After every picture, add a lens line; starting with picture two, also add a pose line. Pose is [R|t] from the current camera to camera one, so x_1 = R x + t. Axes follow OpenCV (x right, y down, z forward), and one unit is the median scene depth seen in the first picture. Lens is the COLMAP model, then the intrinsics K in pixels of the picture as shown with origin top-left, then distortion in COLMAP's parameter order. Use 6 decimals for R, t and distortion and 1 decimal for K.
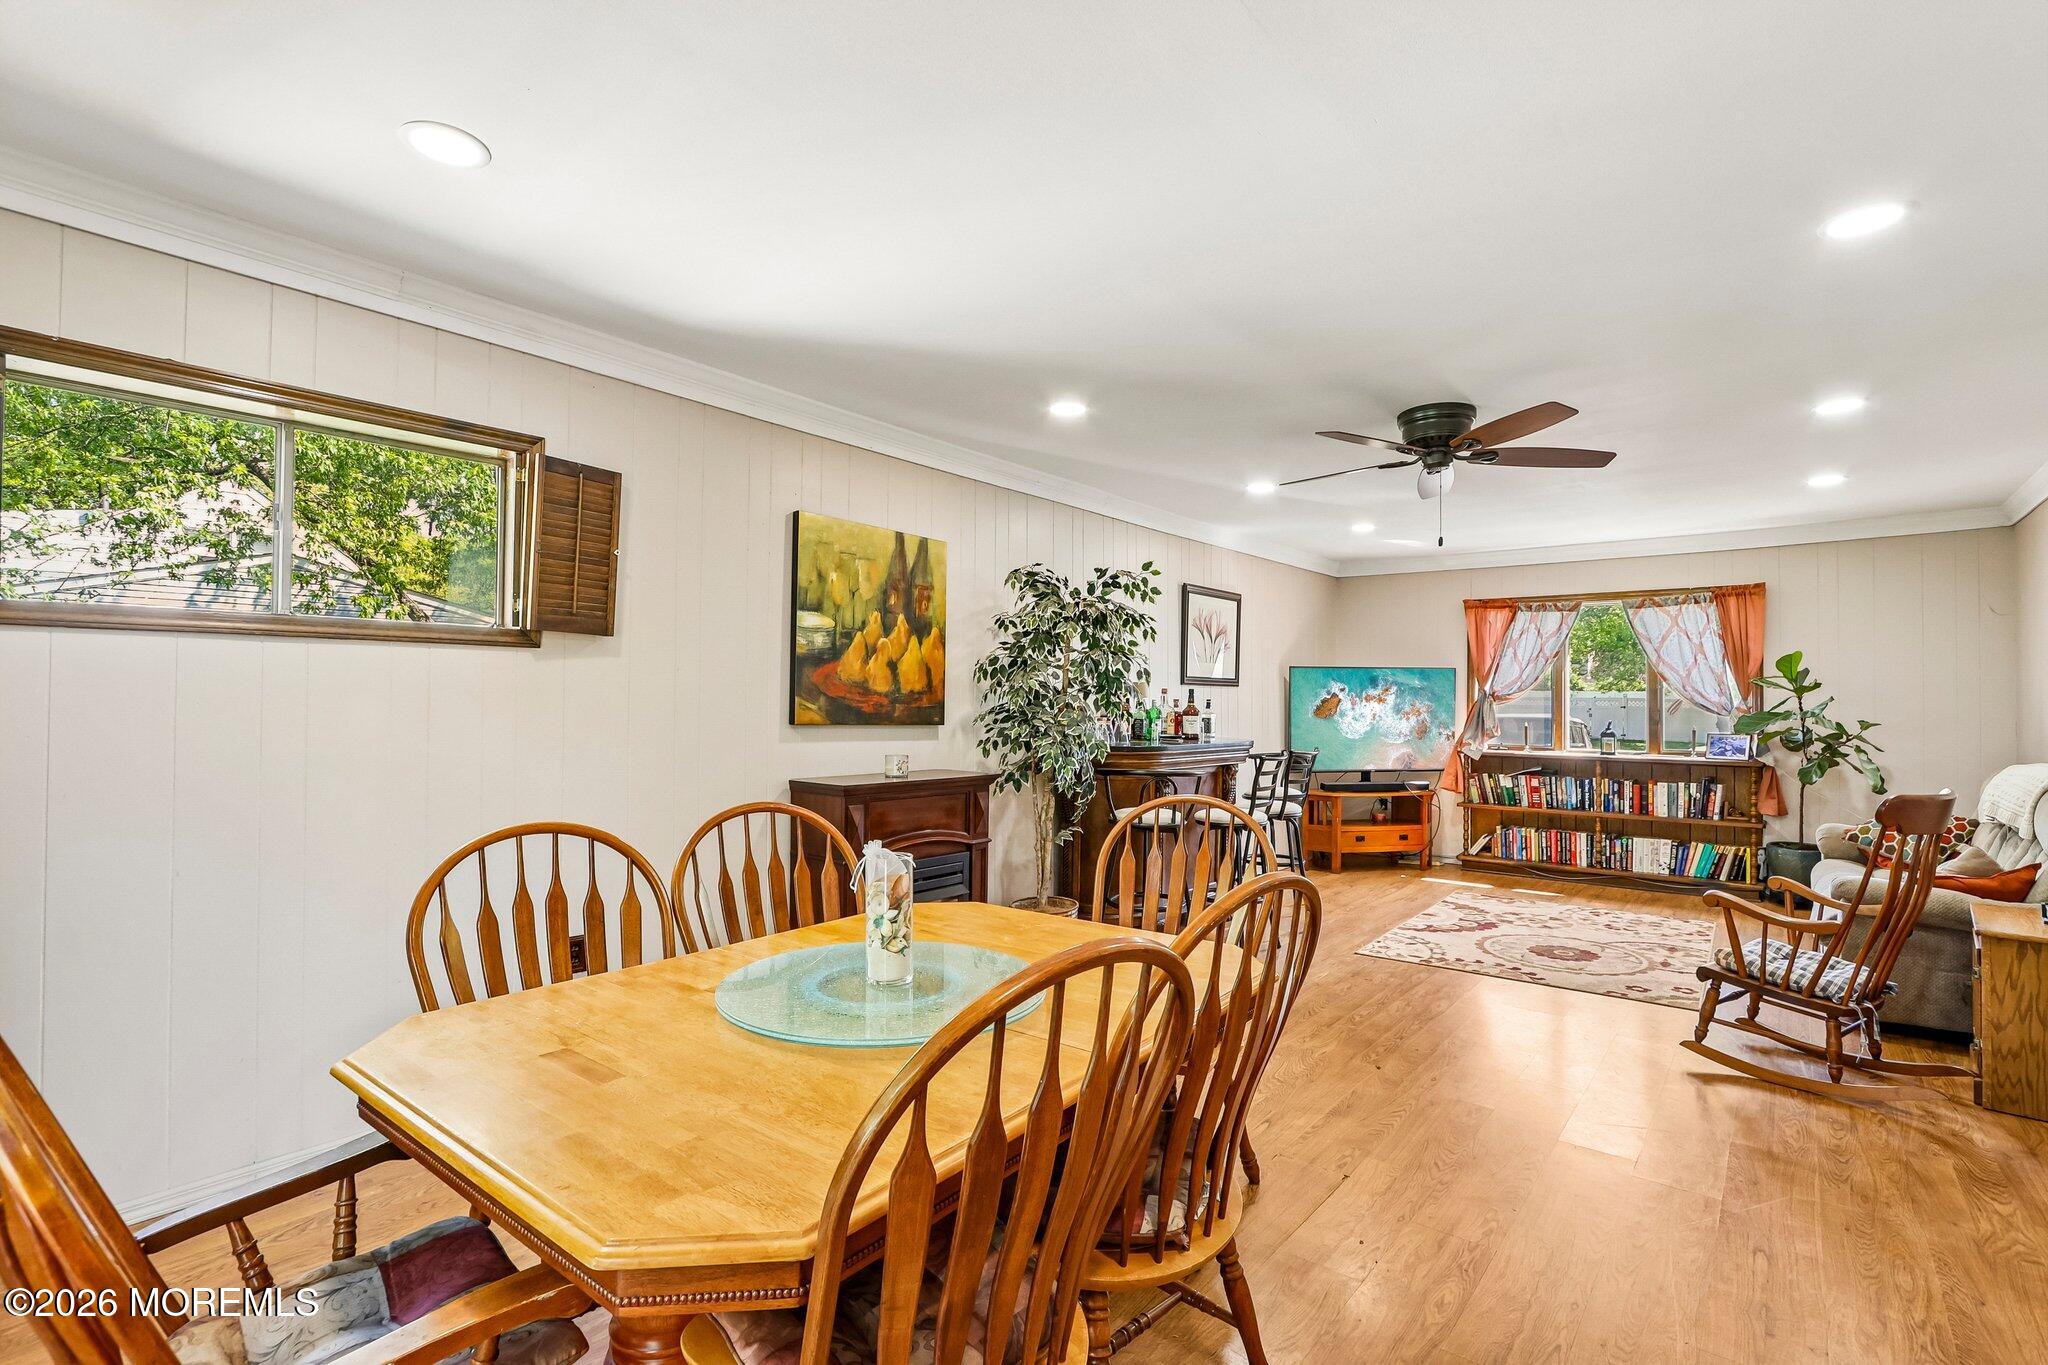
lens RADIAL K [[942.1, 0, 1009.5], [0, 942.1, 685.3], [0, 0, 1]] dist [-0.014286, 0.001426]
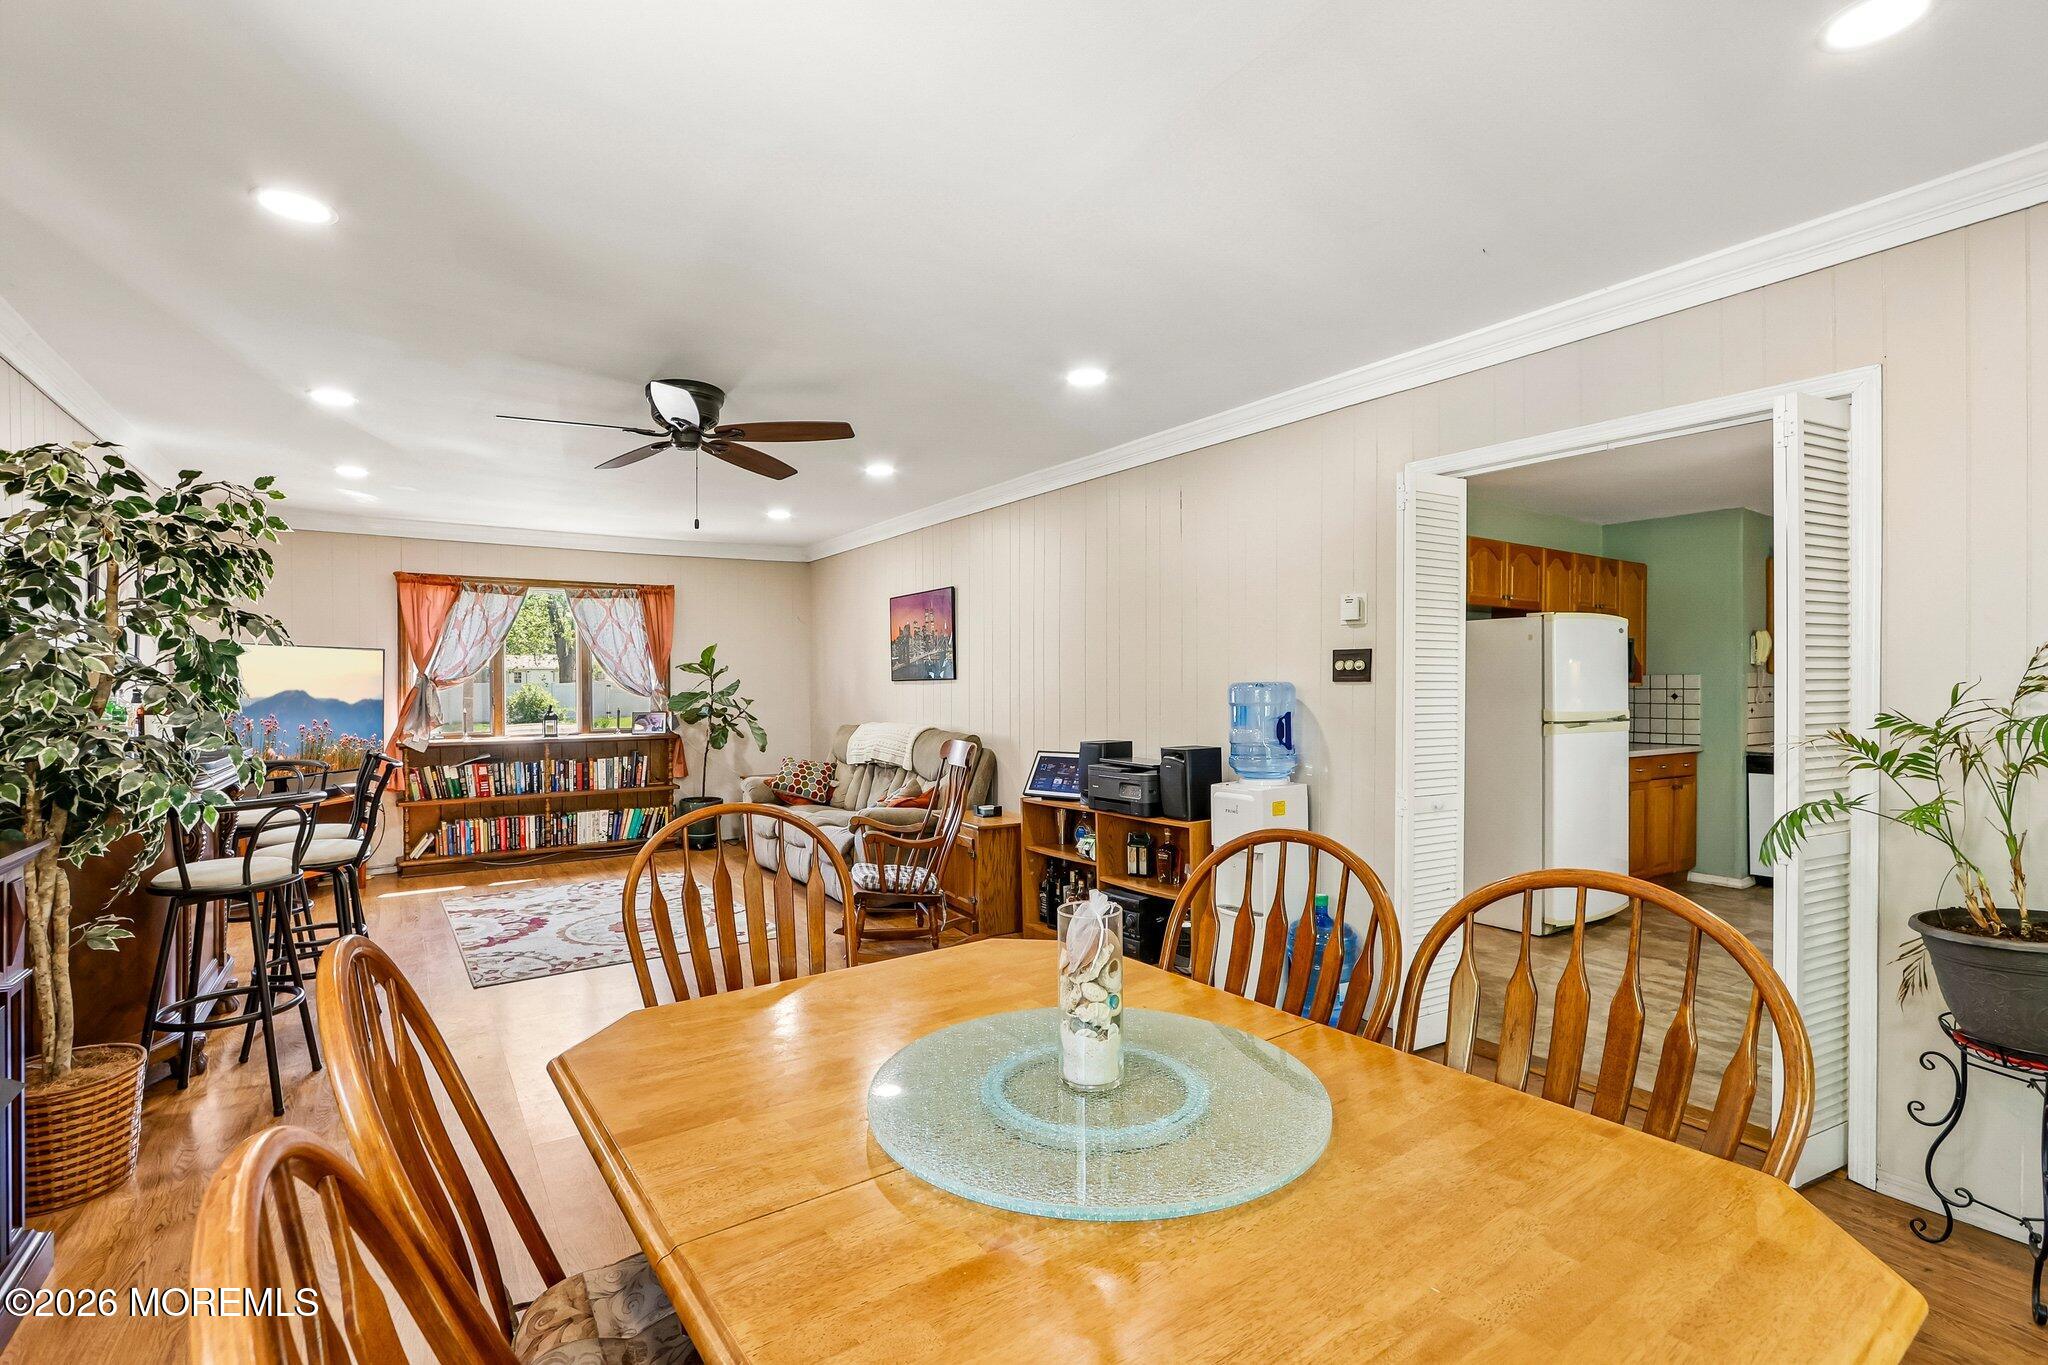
lens RADIAL K [[942.1, 0, 1009.5], [0, 942.1, 685.3], [0, 0, 1]] dist [-0.014286, 0.001426]
pose [[0.284852, -0.011408, 0.958504, -0.218713], [-0.005462, 0.999894, 0.013523, 0.000328], [-0.958556, -0.009087, 0.284760, 0.224725]]
